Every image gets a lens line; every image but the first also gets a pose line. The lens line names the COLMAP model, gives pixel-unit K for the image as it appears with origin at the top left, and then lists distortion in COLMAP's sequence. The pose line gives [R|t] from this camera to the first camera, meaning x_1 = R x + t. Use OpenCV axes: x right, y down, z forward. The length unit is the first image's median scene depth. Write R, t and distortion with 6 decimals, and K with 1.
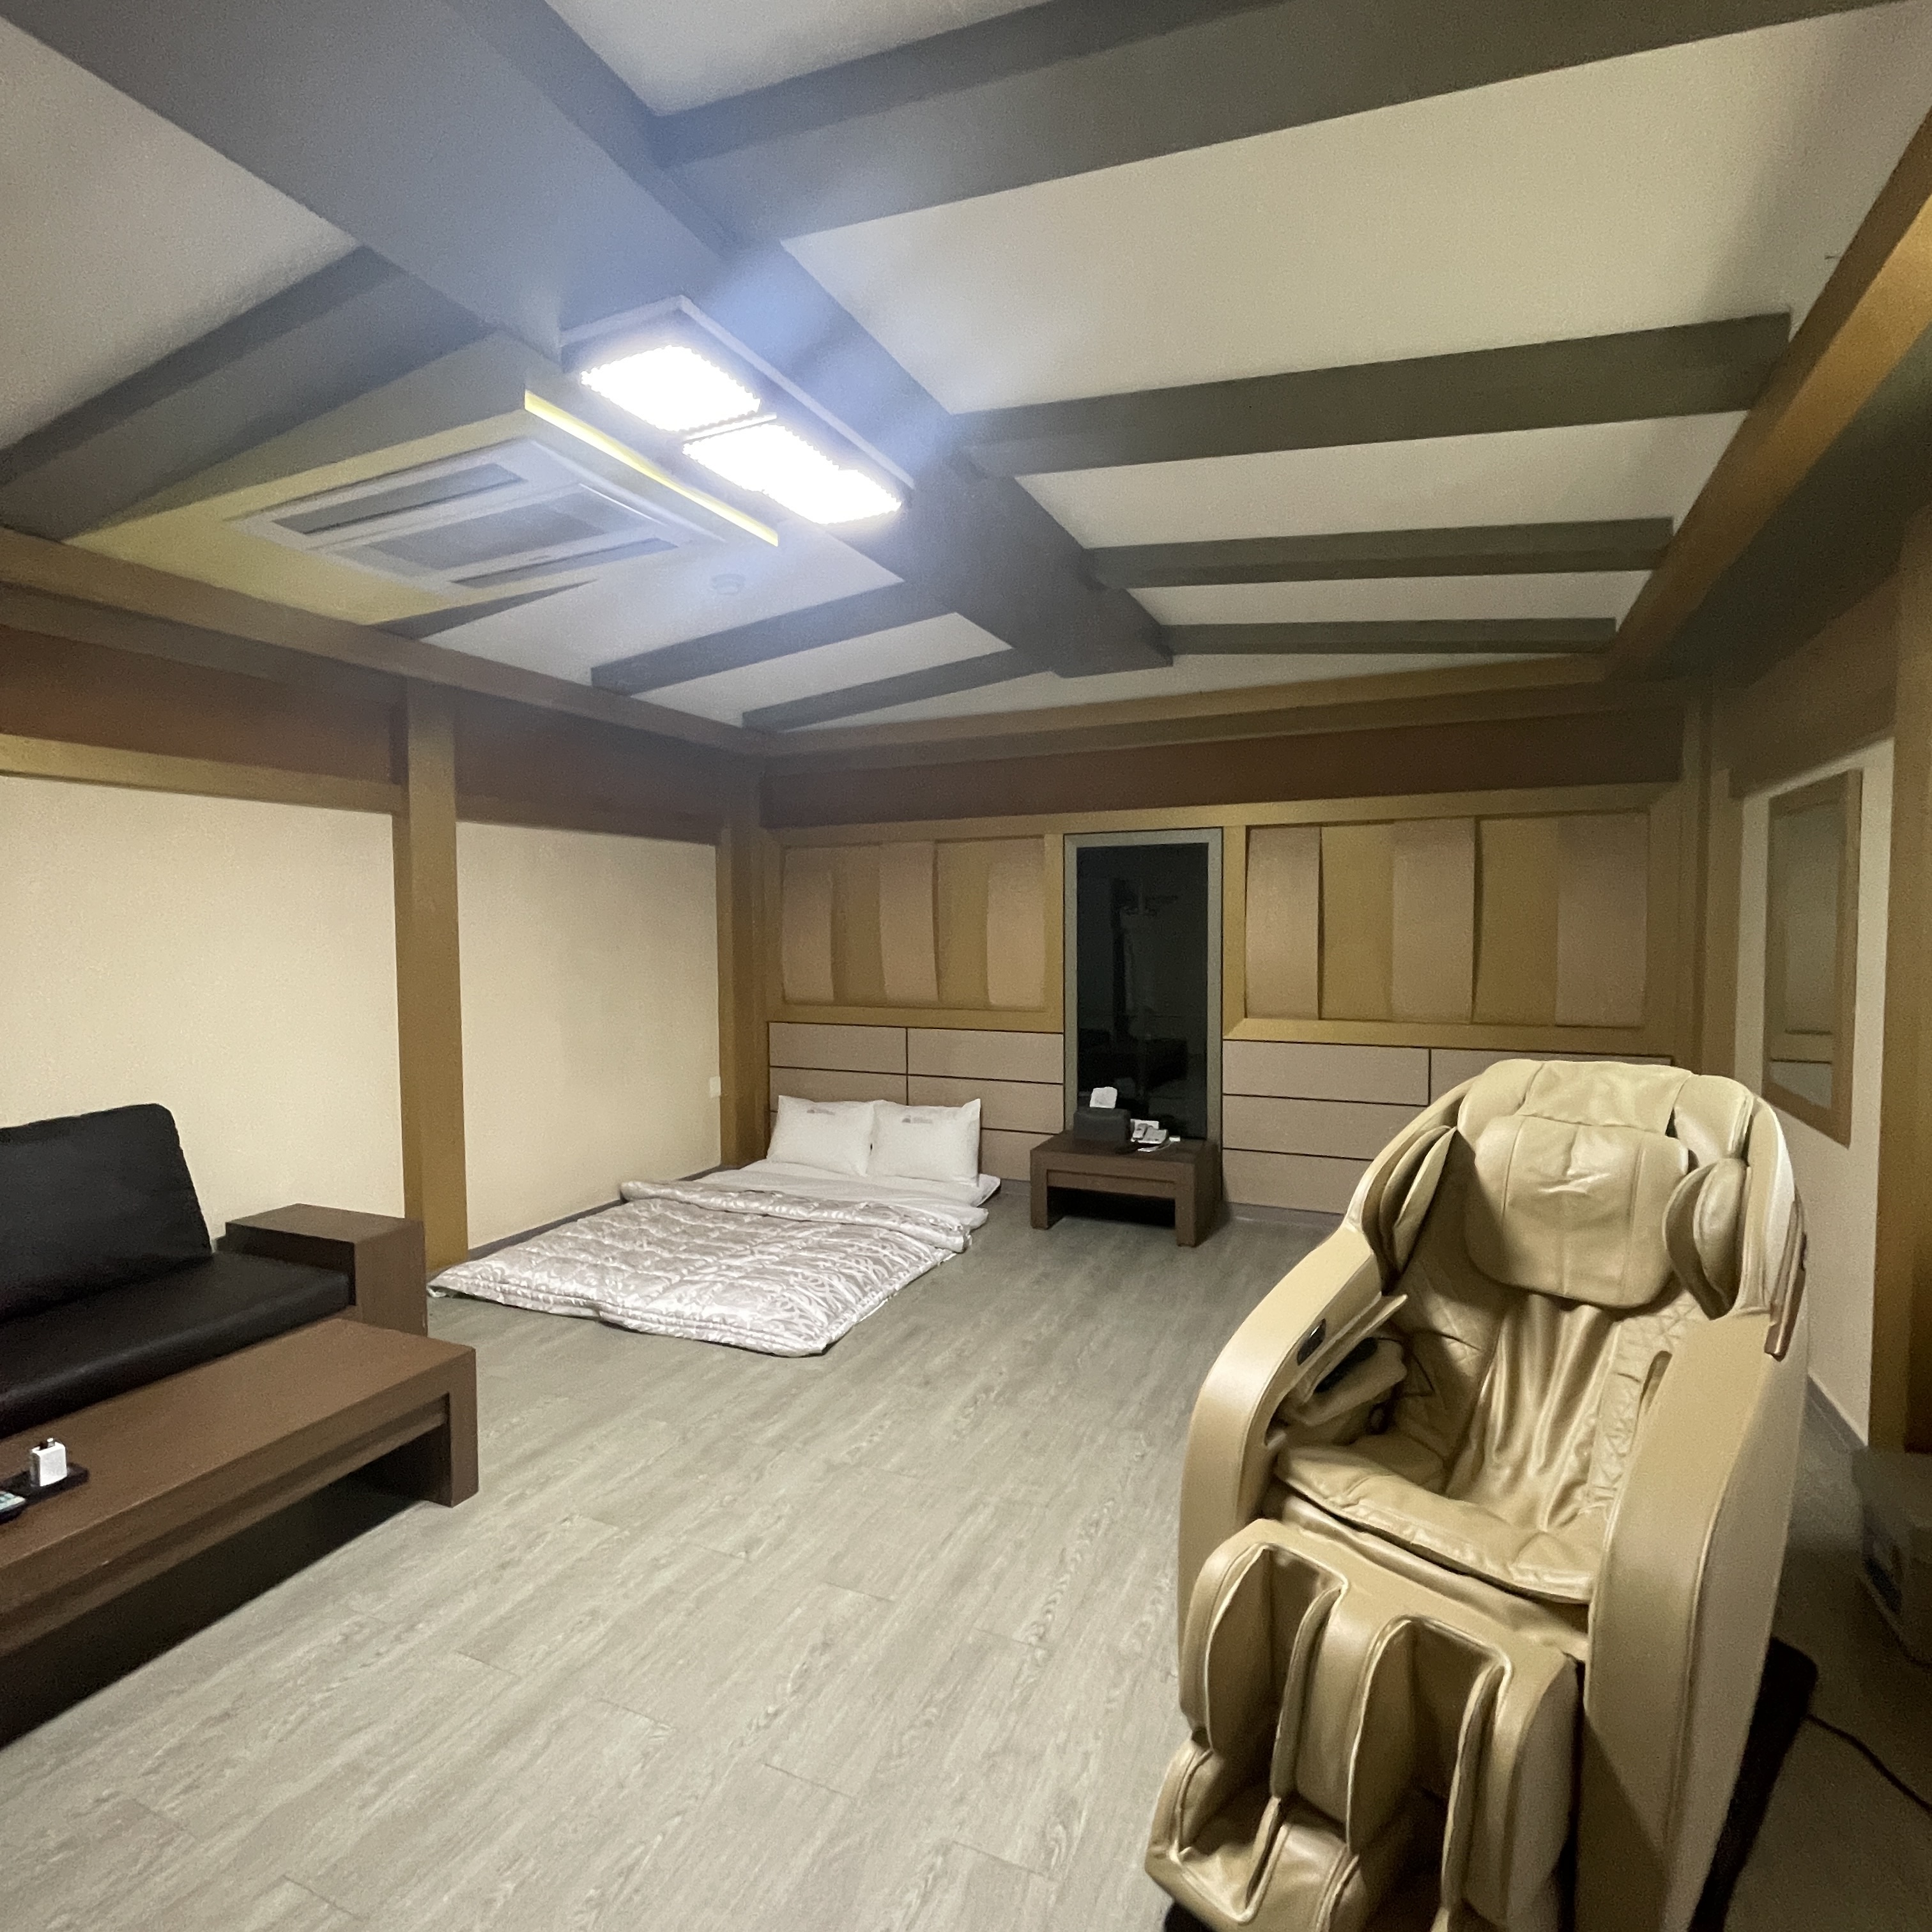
lens RADIAL K [[1049.3, 0, 976.6], [0, 1049.3, 955.2], [0, 0, 1]] dist [0.030799, -0.000233]
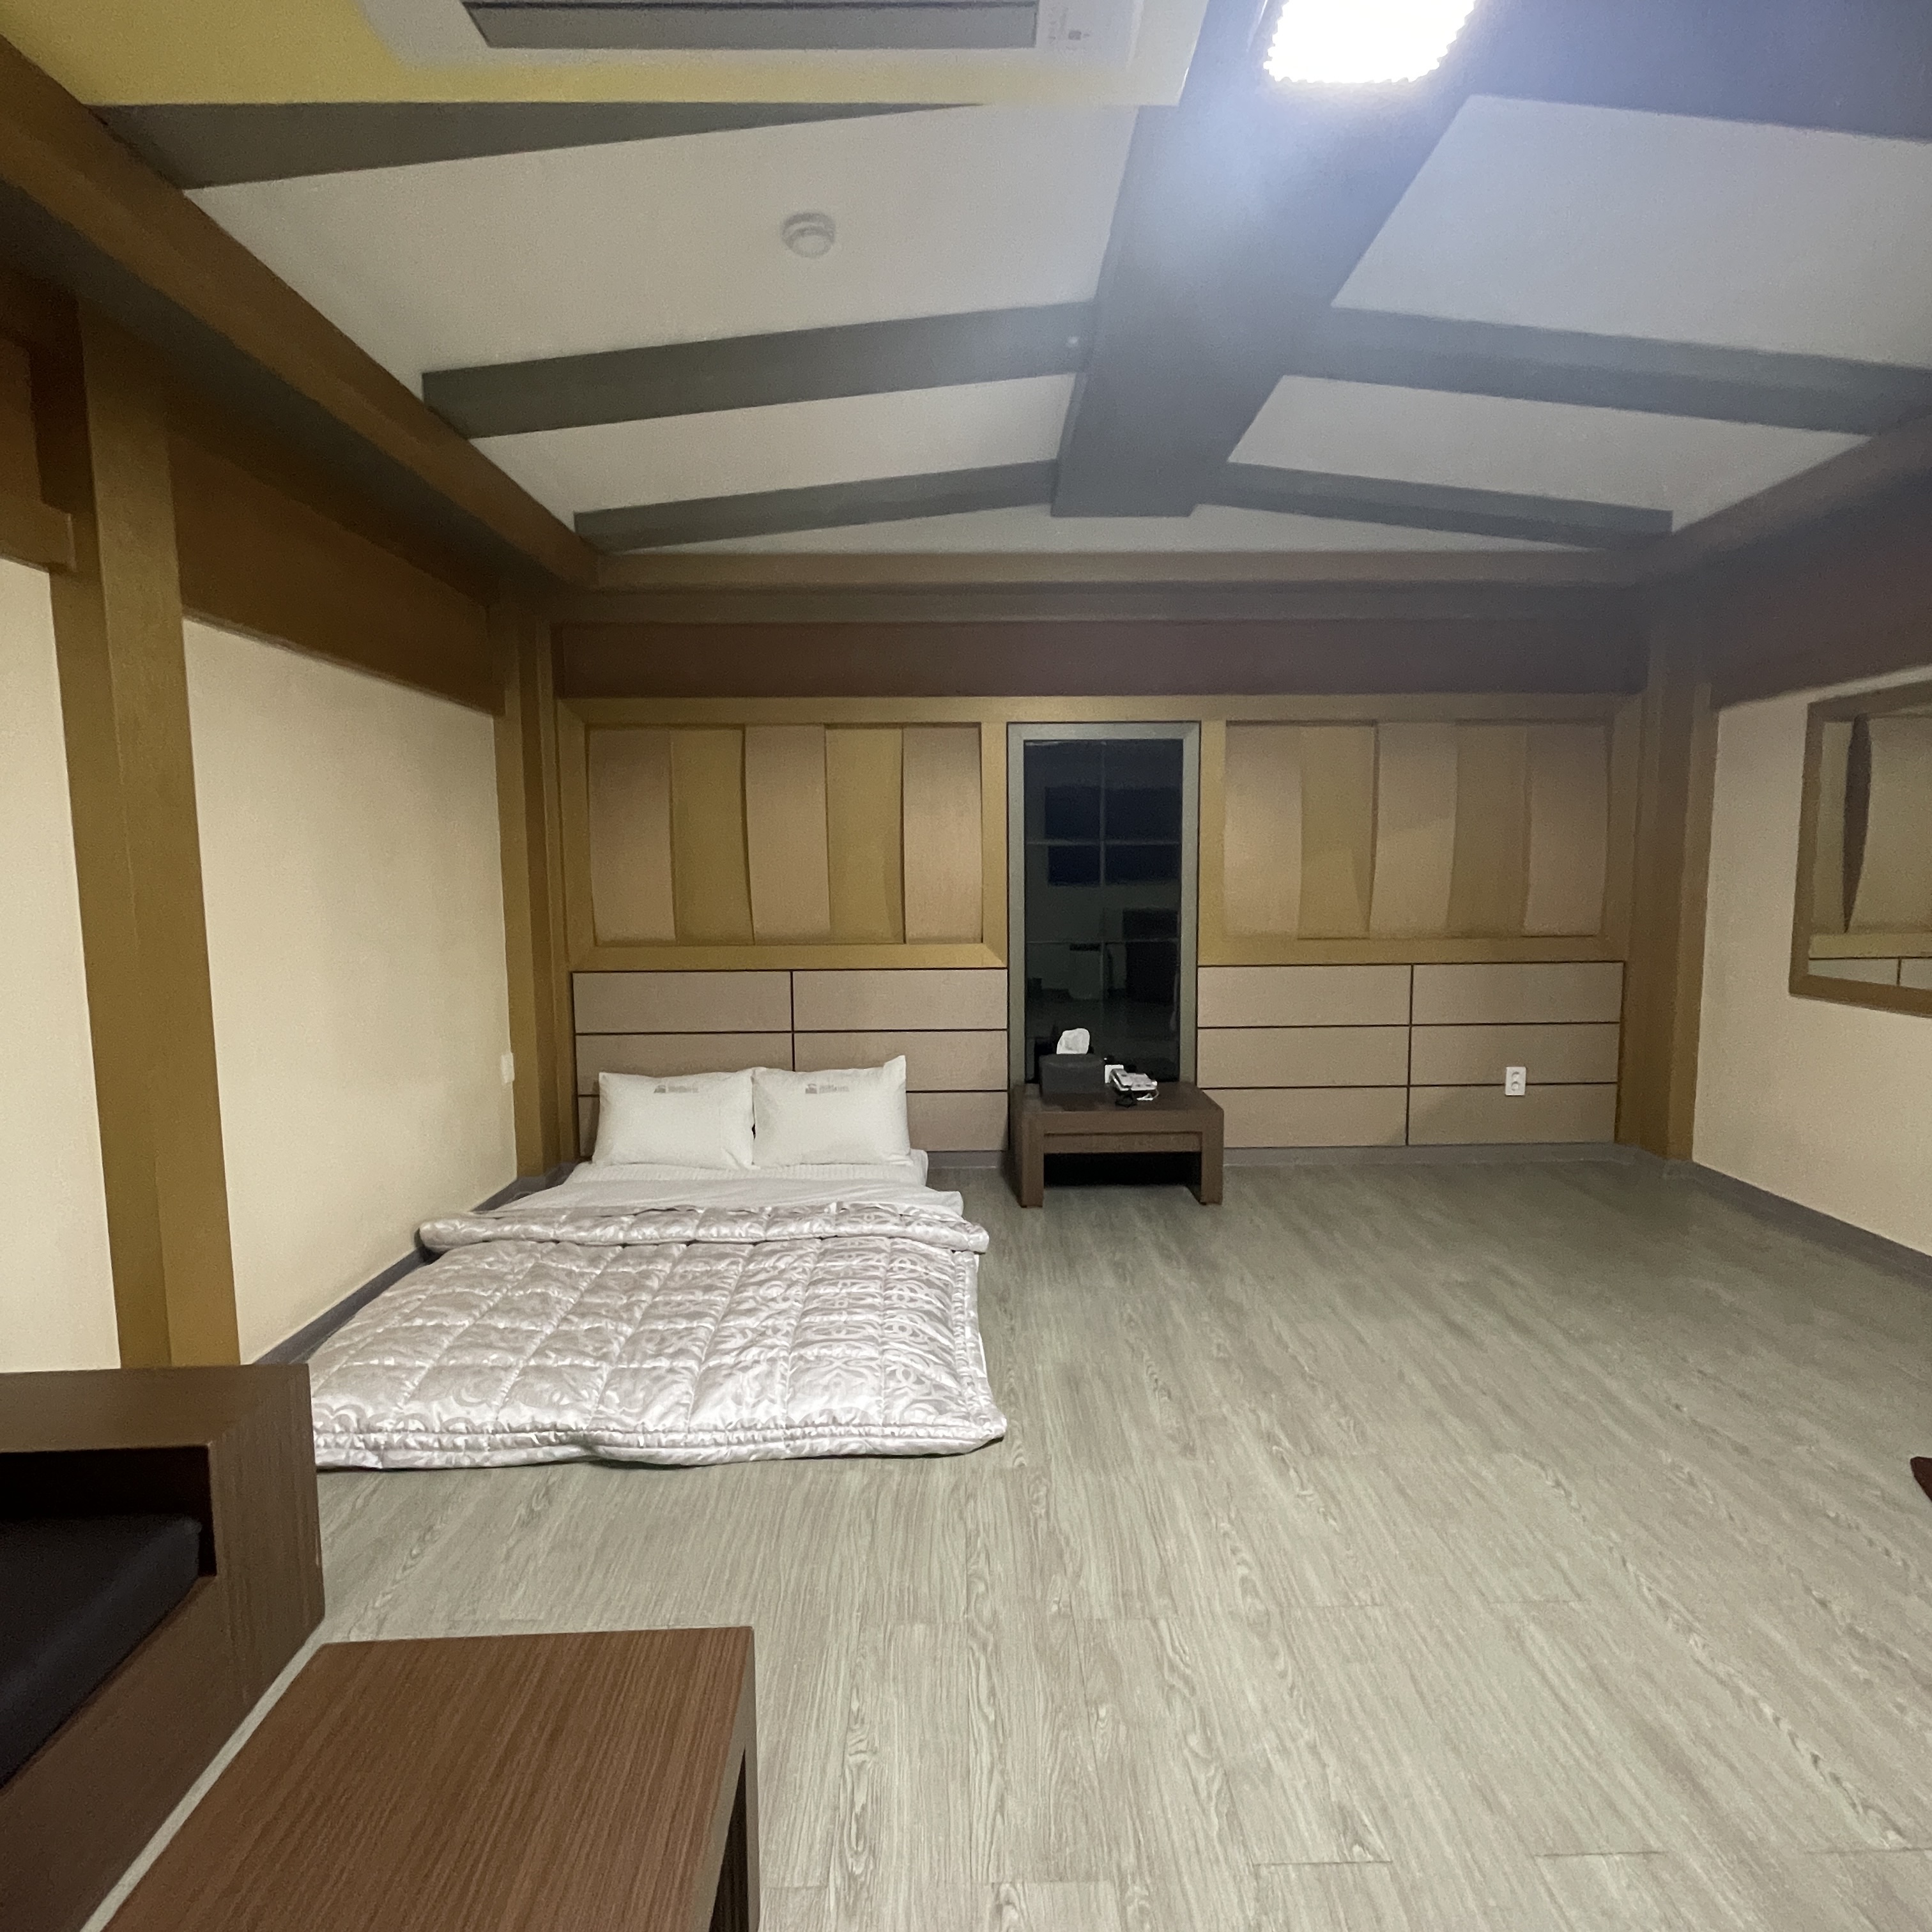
lens RADIAL K [[1039.2, 0, 977.3], [0, 1039.2, 972.5], [0, 0, 1]] dist [0.001808, 0.001015]
pose [[0.903277, -0.042941, 0.426904, -0.337225], [0.015352, 0.997577, 0.067860, 0.026208], [-0.428783, -0.054743, 0.901747, 0.326165]]
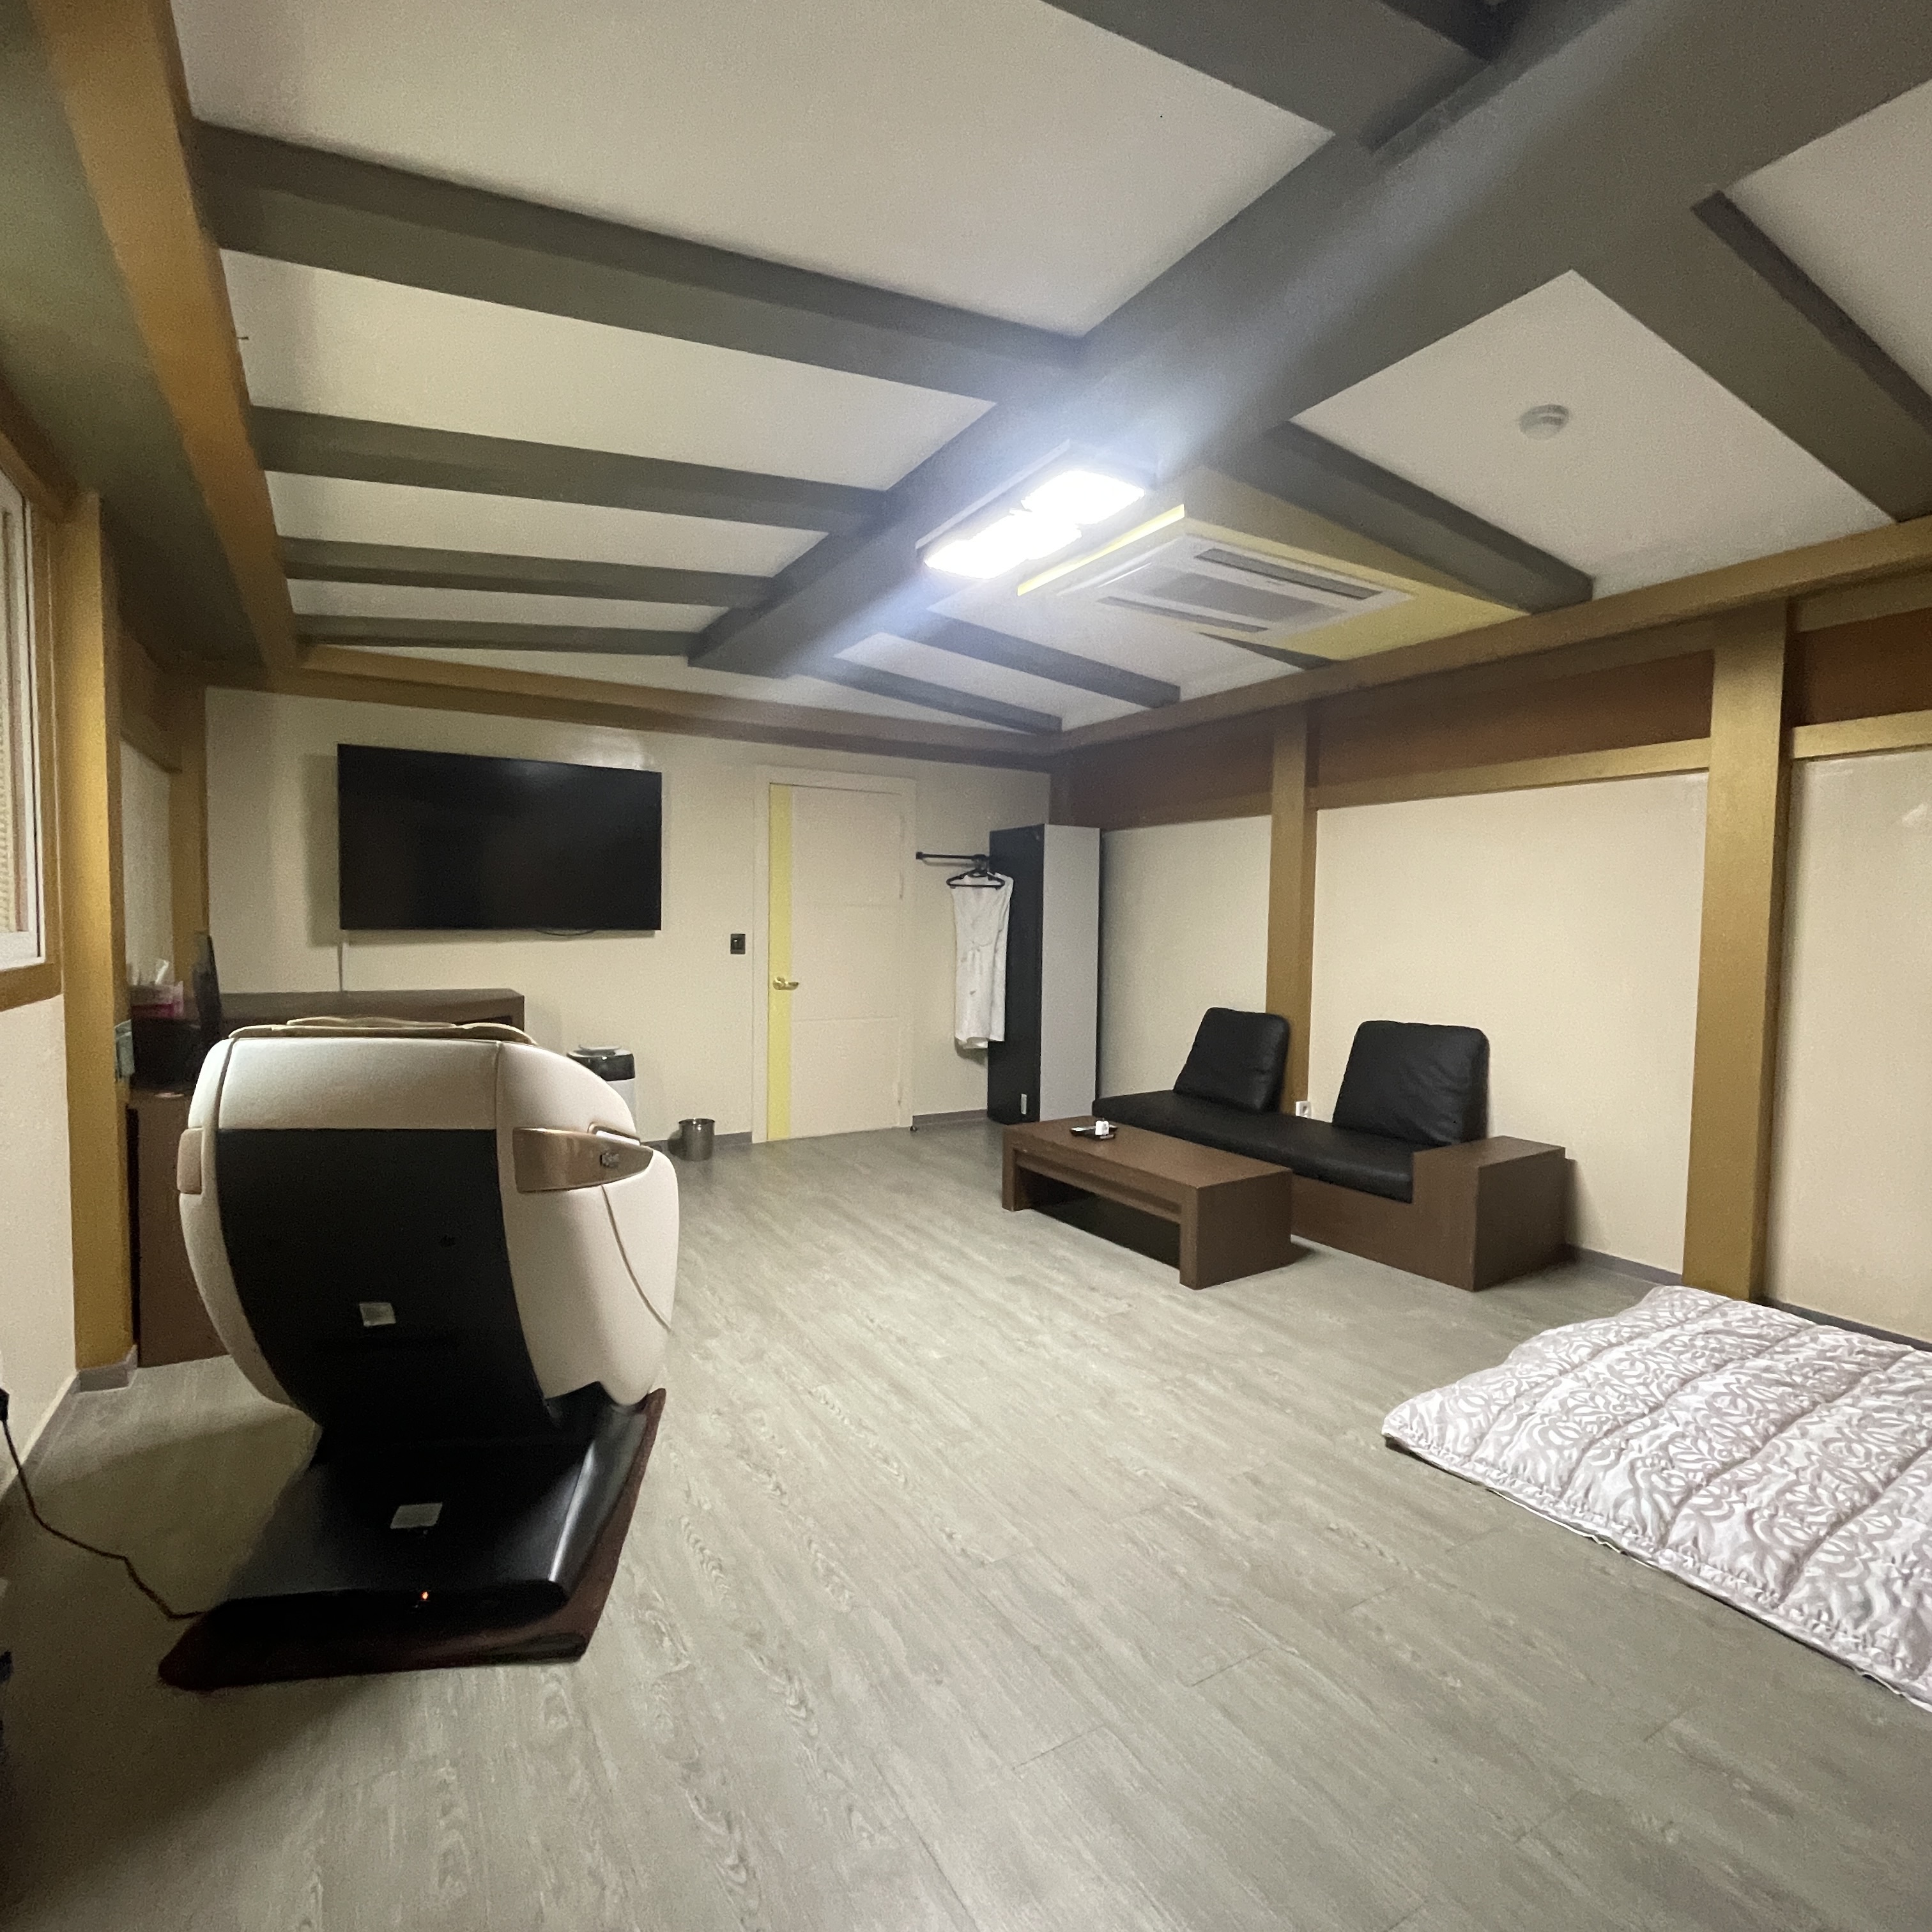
lens RADIAL K [[1039.2, 0, 977.3], [0, 1039.2, 972.5], [0, 0, 1]] dist [0.001808, 0.001015]
pose [[-0.567307, 0.038507, -0.822606, 0.484523], [-0.036316, 0.996765, 0.071704, -0.002194], [0.822705, 0.070552, -0.564073, 0.898503]]
